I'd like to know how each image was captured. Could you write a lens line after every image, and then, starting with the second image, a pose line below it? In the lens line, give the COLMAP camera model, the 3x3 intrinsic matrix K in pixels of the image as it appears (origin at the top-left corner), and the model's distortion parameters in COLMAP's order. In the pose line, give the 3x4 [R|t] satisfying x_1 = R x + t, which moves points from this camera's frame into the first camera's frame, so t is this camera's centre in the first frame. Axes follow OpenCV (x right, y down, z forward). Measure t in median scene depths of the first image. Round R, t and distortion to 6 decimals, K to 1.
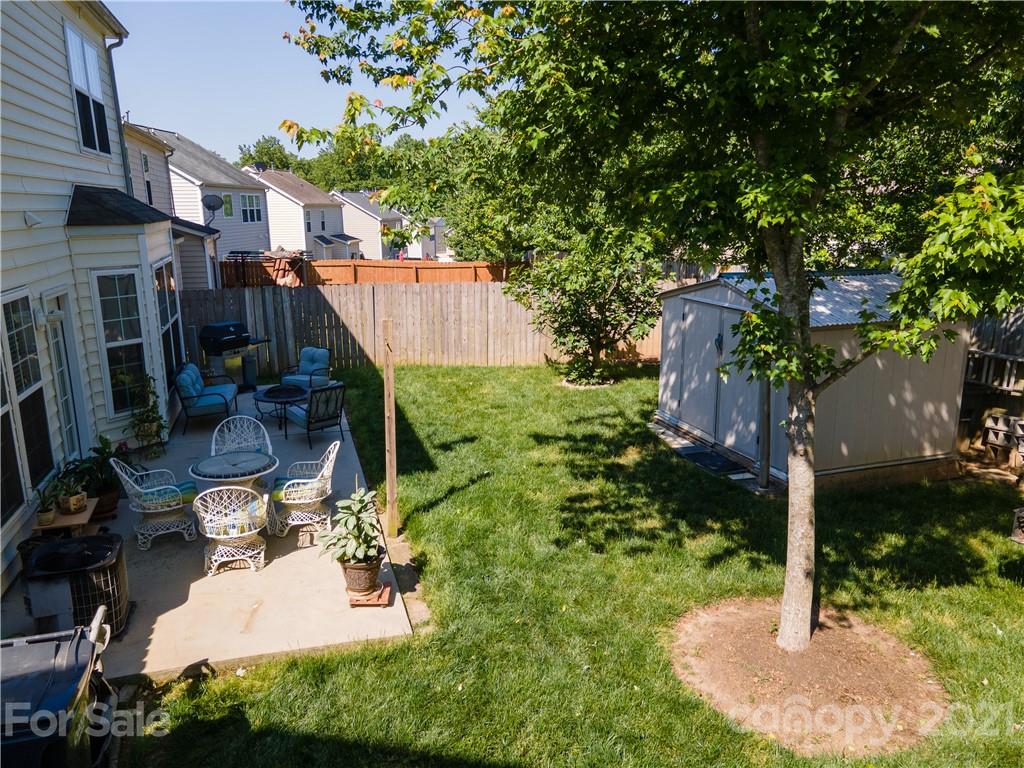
lens RADIAL K [[746.9, 0, 512.0], [0, 746.9, 384.0], [0, 0, 1]] dist [0.042461, 0.006671]
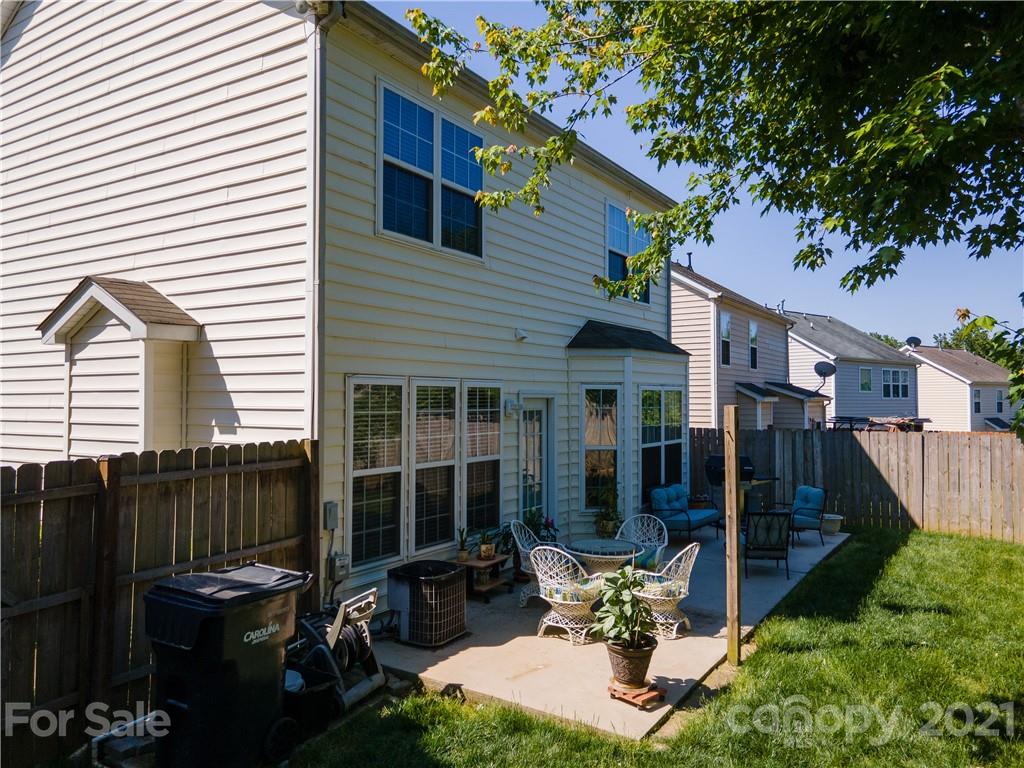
lens RADIAL K [[746.9, 0, 512.0], [0, 746.9, 384.0], [0, 0, 1]] dist [0.042461, 0.006671]
pose [[0.654800, -0.009544, -0.755742, 0.262916], [-0.179322, 0.969407, -0.167612, 0.067069], [0.734221, 0.245274, 0.633057, 0.155686]]
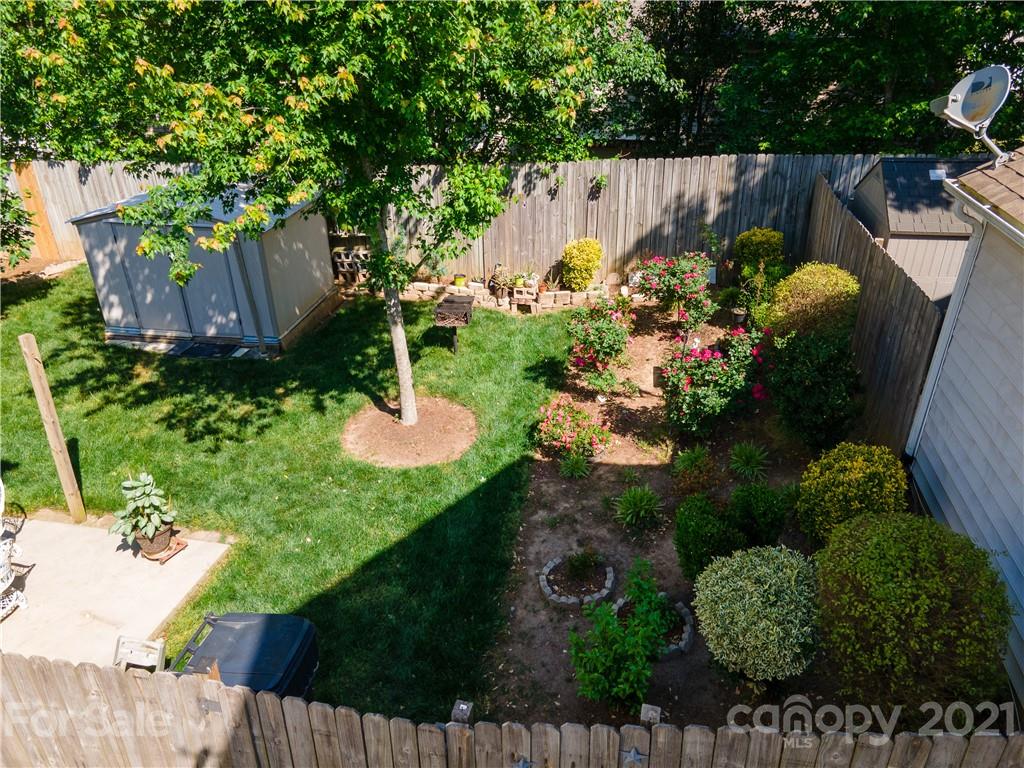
lens RADIAL K [[746.9, 0, 512.0], [0, 746.9, 384.0], [0, 0, 1]] dist [0.042461, 0.006671]
pose [[0.461460, -0.422207, 0.780254, -0.535347], [0.198960, 0.906344, 0.372766, -0.228085], [-0.864563, -0.016777, 0.502244, -0.111463]]
